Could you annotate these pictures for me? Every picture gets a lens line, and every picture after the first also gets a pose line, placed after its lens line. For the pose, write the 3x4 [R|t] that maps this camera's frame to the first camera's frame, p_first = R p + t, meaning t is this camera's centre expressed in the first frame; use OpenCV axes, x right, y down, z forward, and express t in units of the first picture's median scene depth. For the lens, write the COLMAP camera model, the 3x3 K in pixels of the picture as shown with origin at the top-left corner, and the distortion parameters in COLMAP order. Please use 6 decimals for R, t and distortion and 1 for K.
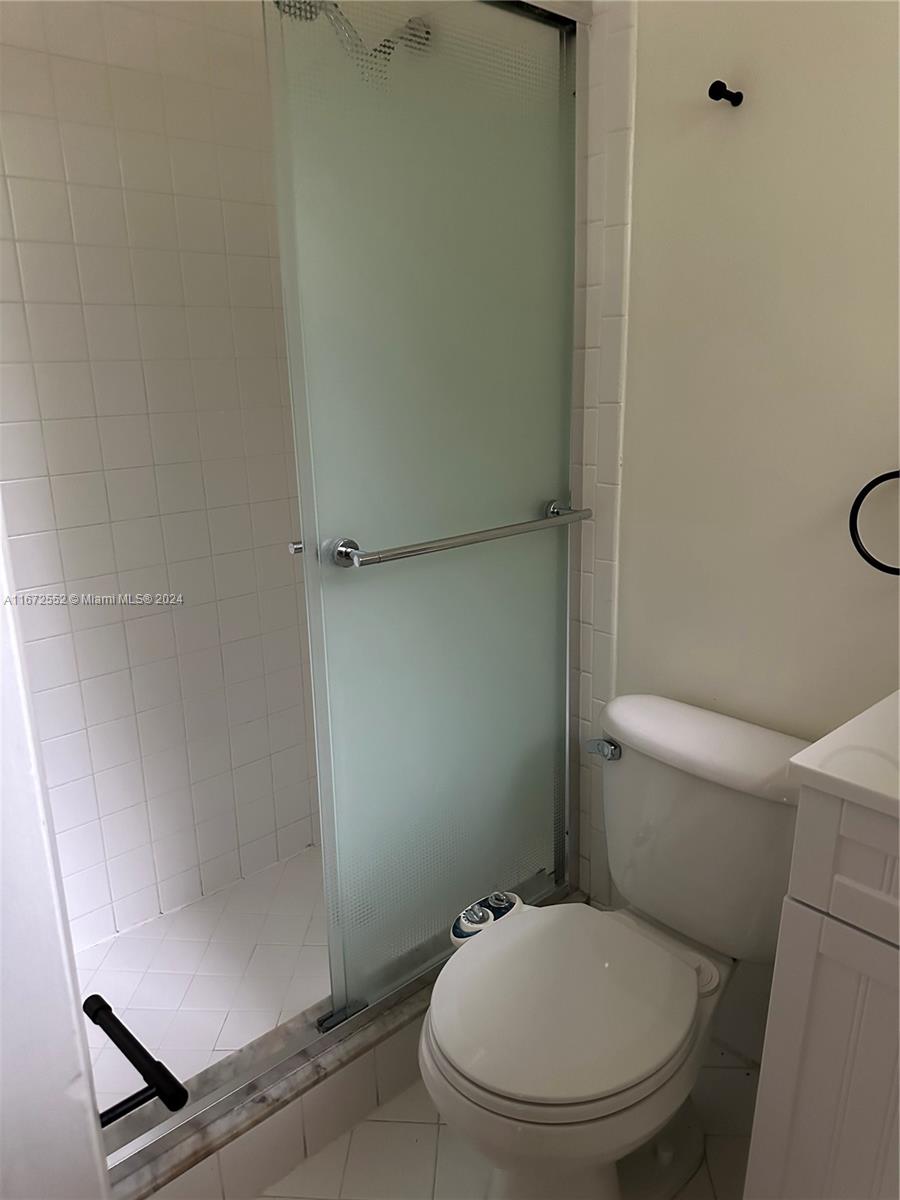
lens RADIAL K [[841.3, 0, 448.0], [0, 841.3, 591.8], [0, 0, 1]] dist [0.082294, -0.120200]
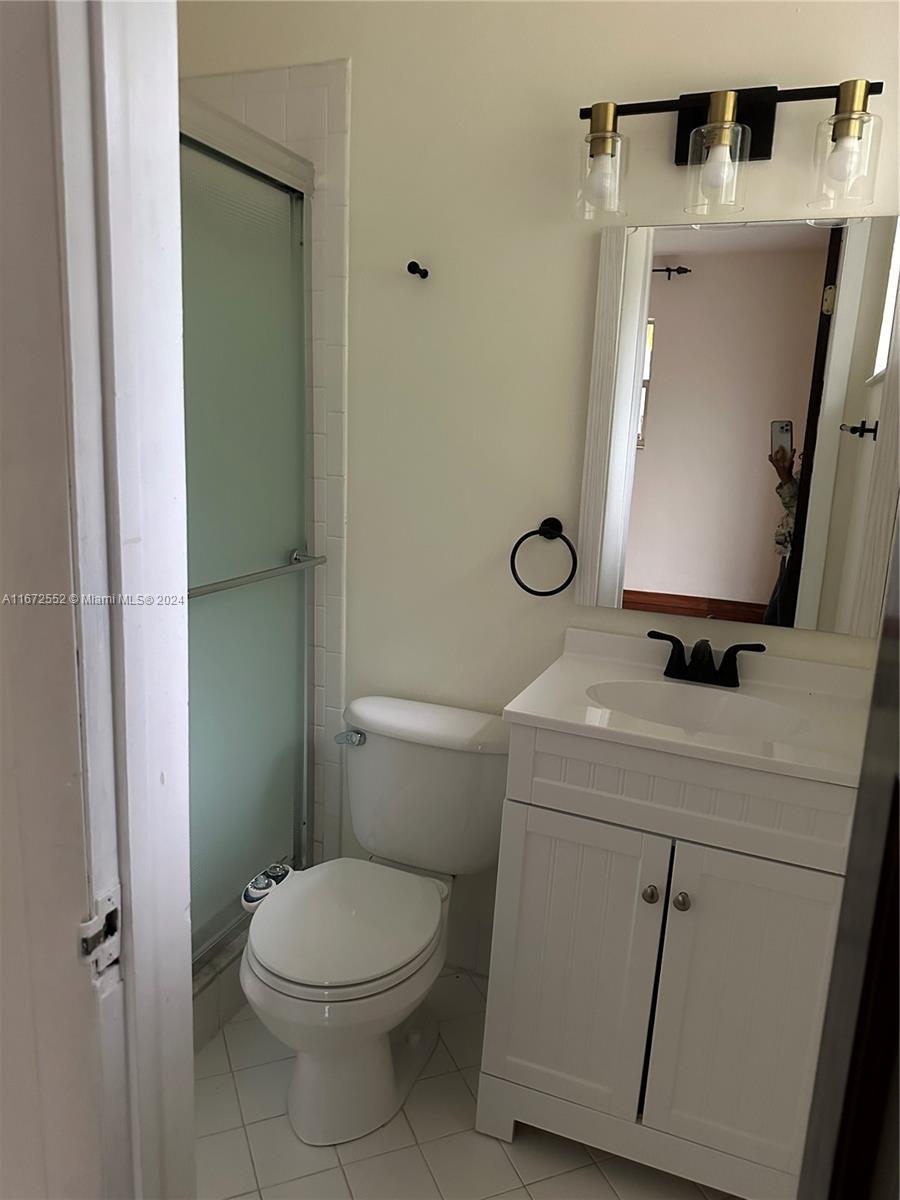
lens RADIAL K [[841.3, 0, 448.0], [0, 841.3, 591.8], [0, 0, 1]] dist [0.082294, -0.120200]
pose [[0.895757, -0.025978, 0.443785, -0.249294], [0.055365, 0.997038, -0.053388, 0.037271], [-0.441084, 0.072393, 0.894541, -0.243568]]
